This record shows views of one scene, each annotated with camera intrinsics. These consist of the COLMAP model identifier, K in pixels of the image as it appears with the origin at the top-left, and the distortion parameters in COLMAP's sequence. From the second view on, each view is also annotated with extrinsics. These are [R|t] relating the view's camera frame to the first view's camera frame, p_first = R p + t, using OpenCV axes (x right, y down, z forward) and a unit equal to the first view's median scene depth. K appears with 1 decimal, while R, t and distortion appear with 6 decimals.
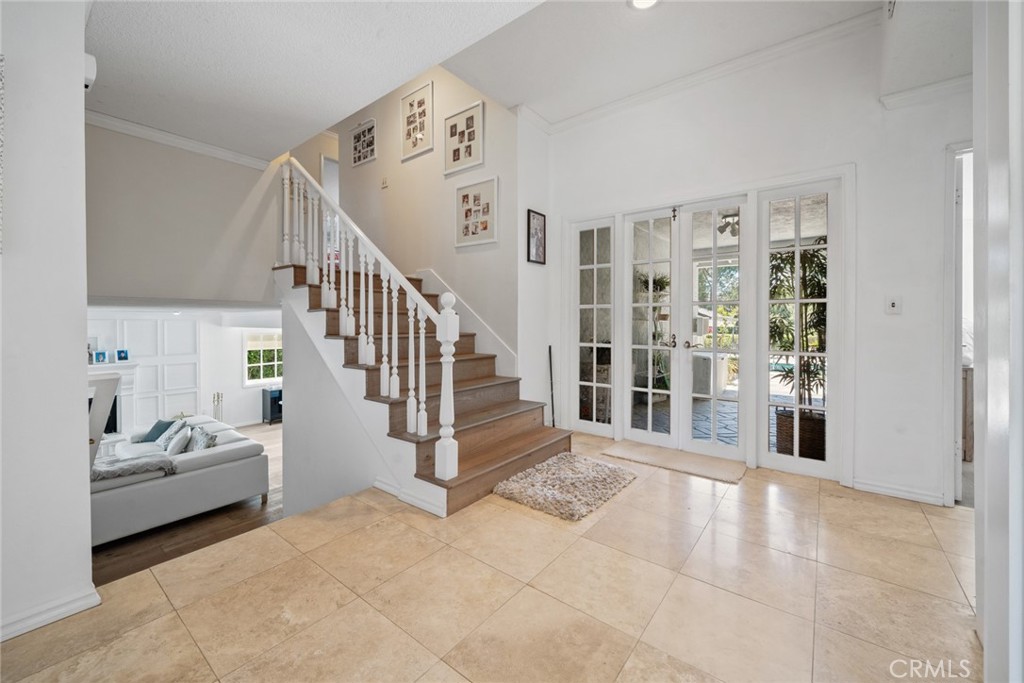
lens RADIAL K [[396.6, 0, 507.9], [0, 396.6, 322.0], [0, 0, 1]] dist [-0.007893, -0.000674]
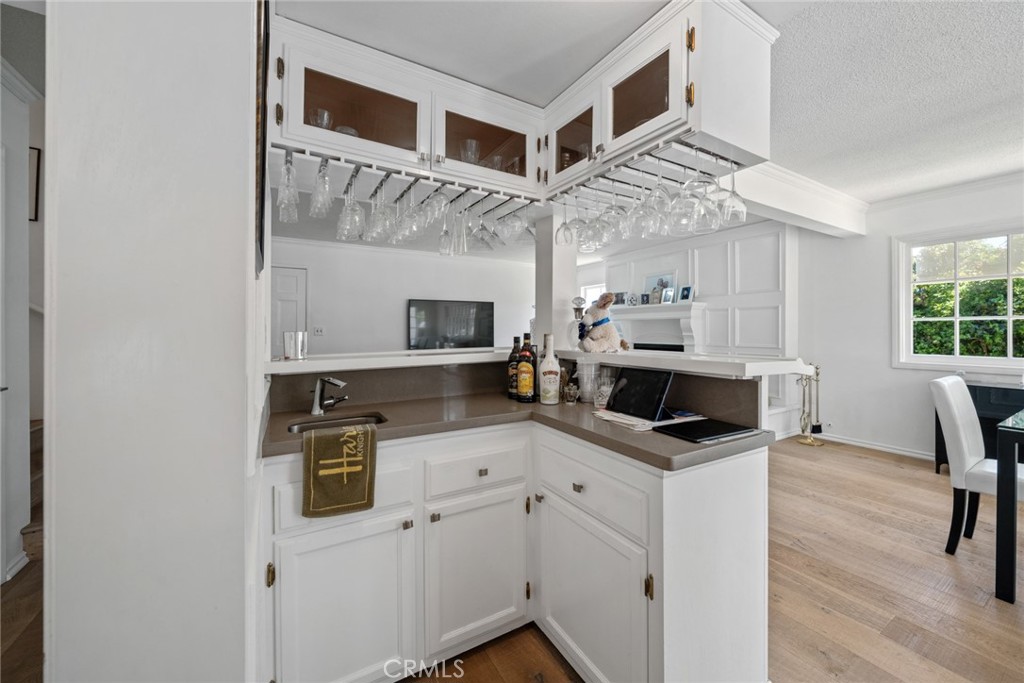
lens RADIAL K [[396.6, 0, 509.1], [0, 396.6, 336.5], [0, 0, 1]] dist [-0.007893, -0.000674]
pose [[-0.372925, 0.003621, -0.927854, -0.121439], [-0.009741, 0.999922, 0.007818, 0.164943], [0.927810, 0.011954, -0.372861, 0.955449]]
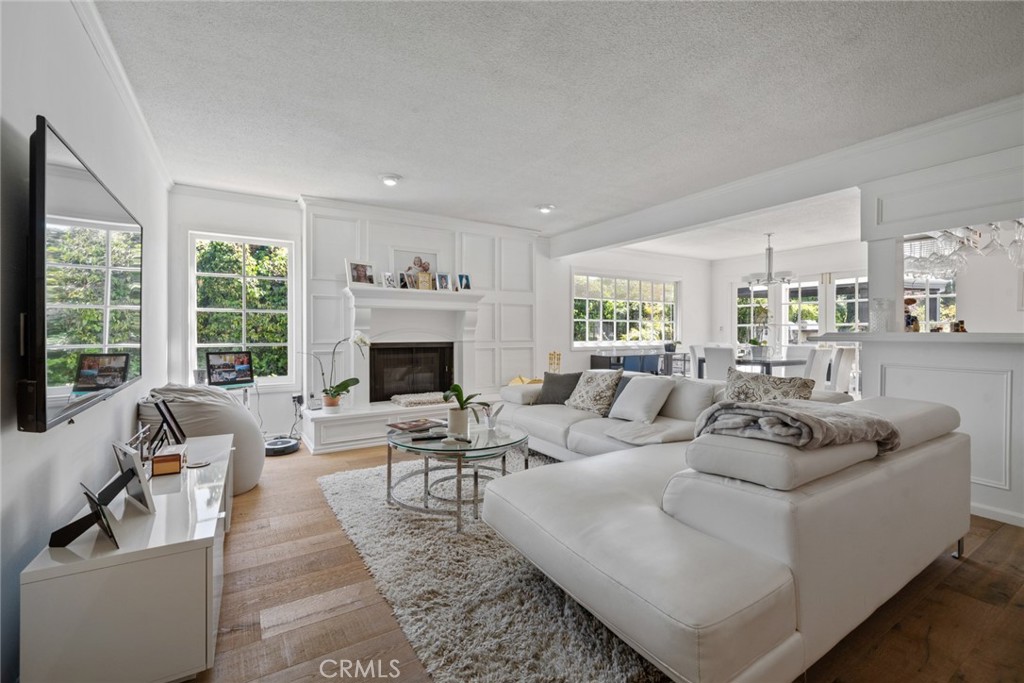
lens RADIAL K [[429.4, 0, 504.4], [0, 429.4, 336.3], [0, 0, 1]] dist [-0.007974, 0.000213]
pose [[0.933813, 0.003826, -0.357740, -0.640281], [-0.001884, 0.999982, 0.005777, 0.171676], [0.357756, -0.004720, 0.933803, 0.326753]]
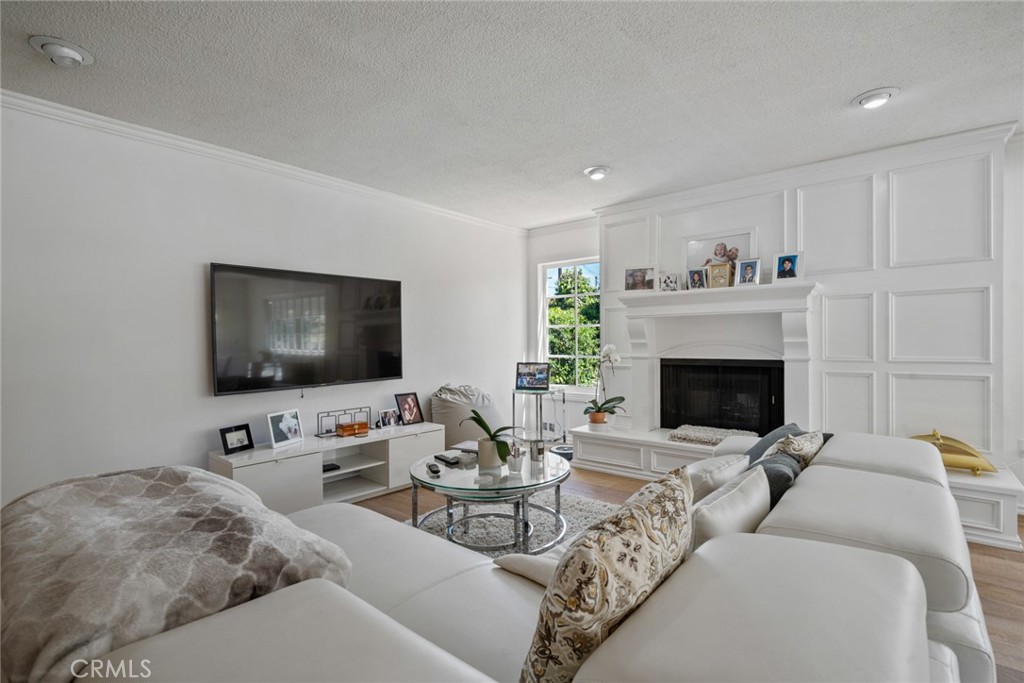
lens RADIAL K [[475.1, 0, 515.1], [0, 475.1, 348.5], [0, 0, 1]] dist [-0.002199, 0.003034]
pose [[-0.040937, 0.020846, -0.998944, -0.436999], [0.008412, 0.999754, 0.020518, 0.158844], [0.999126, -0.007563, -0.041102, 0.711287]]
